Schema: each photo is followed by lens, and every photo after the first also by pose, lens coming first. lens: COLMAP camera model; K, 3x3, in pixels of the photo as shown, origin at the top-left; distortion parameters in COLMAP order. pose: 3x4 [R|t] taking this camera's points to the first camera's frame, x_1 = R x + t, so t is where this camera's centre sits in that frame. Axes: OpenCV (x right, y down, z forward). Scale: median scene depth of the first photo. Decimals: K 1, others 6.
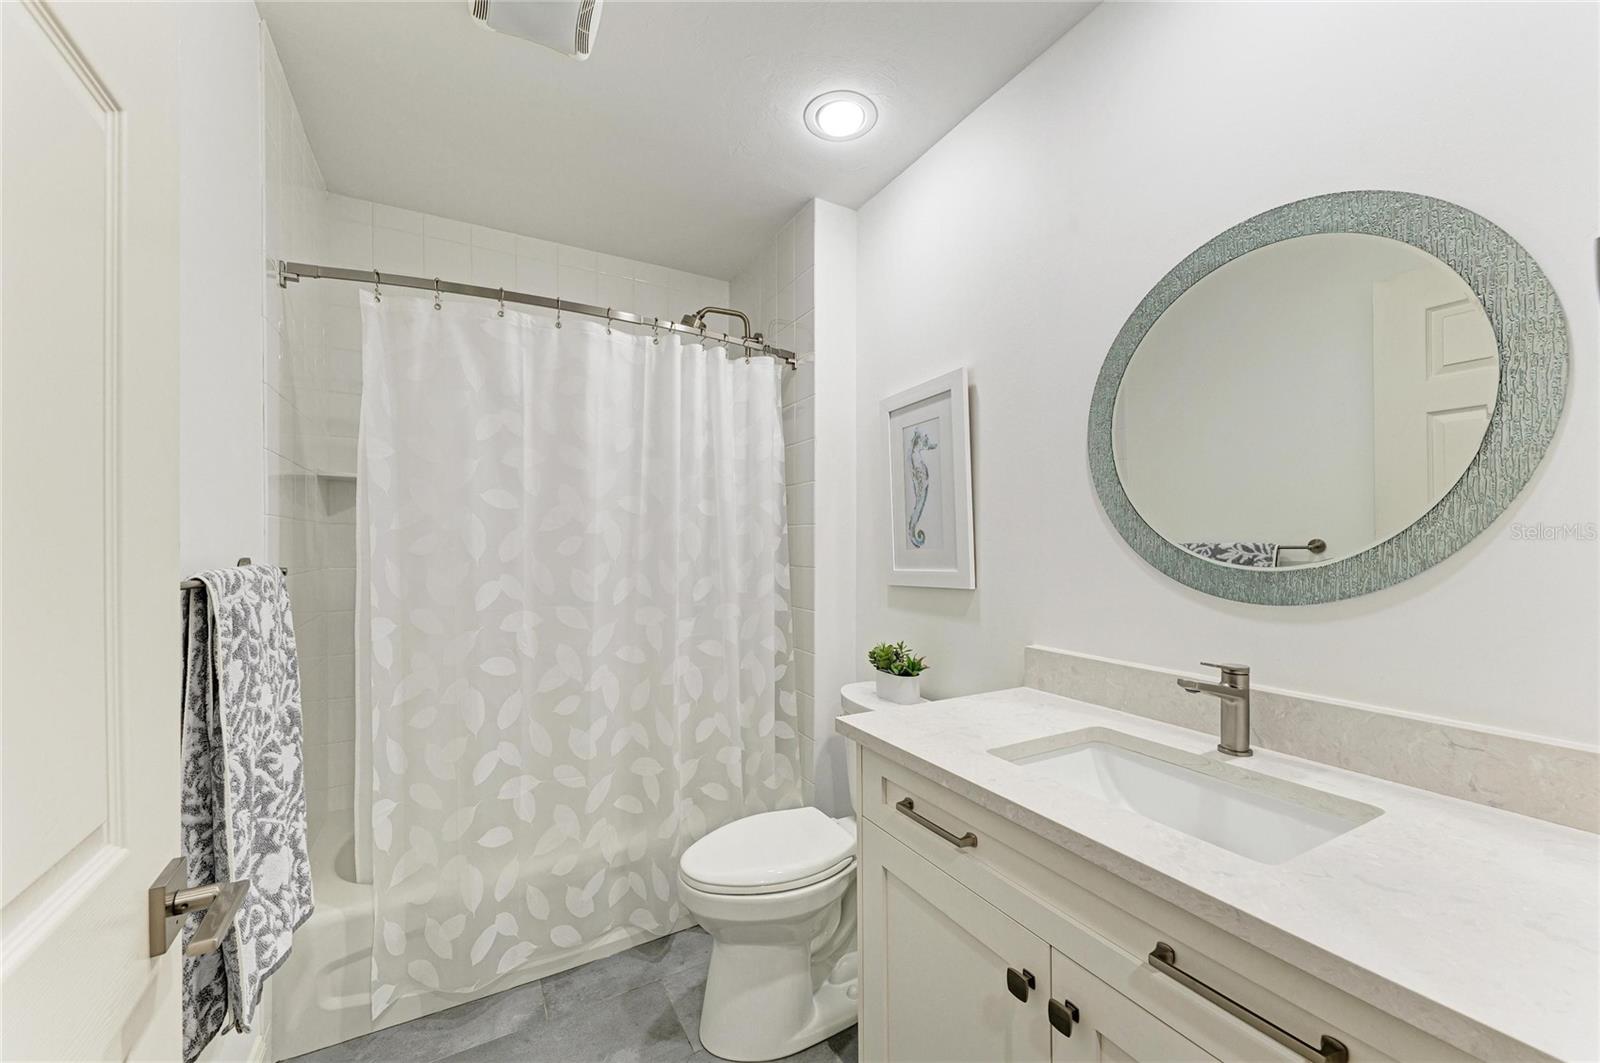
lens RADIAL K [[630.2, 0, 811.7], [0, 630.2, 528.5], [0, 0, 1]] dist [0.010587, -0.001362]
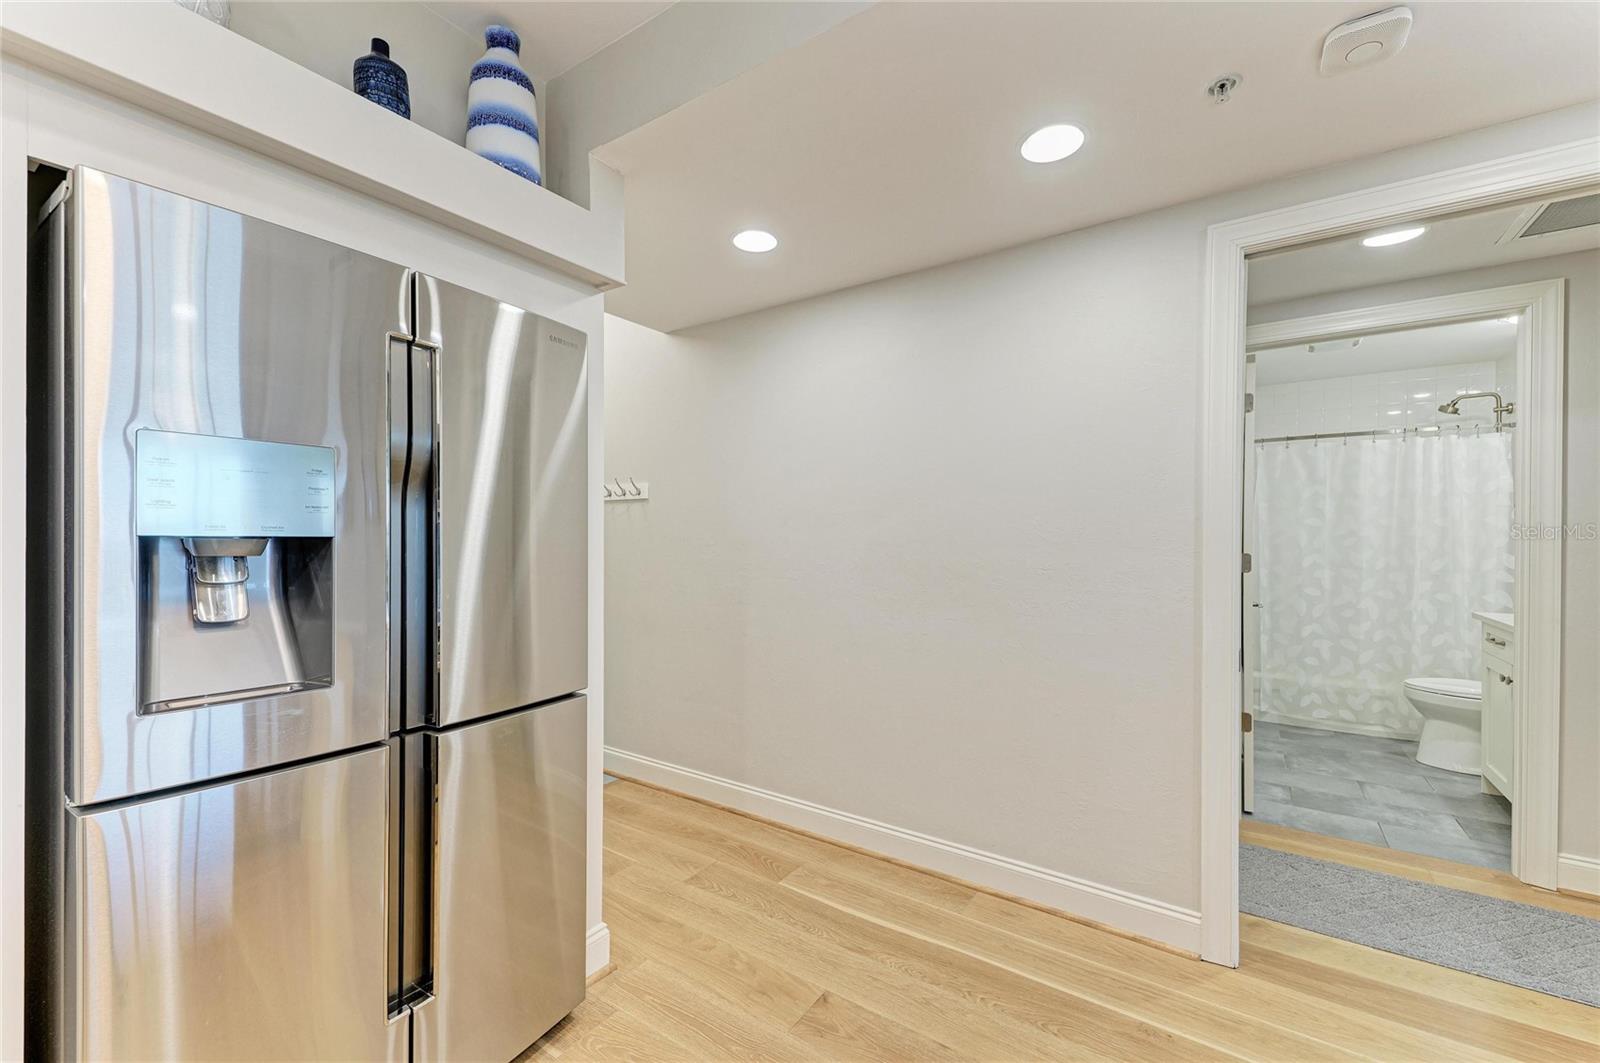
lens RADIAL K [[651.9, 0, 803.1], [0, 651.9, 549.6], [0, 0, 1]] dist [0.012373, 0.001547]
pose [[0.445776, 0.019050, -0.894942, 0.816257], [0.013786, 0.999509, 0.028142, -0.036054], [0.895039, -0.024882, 0.445294, -1.721115]]
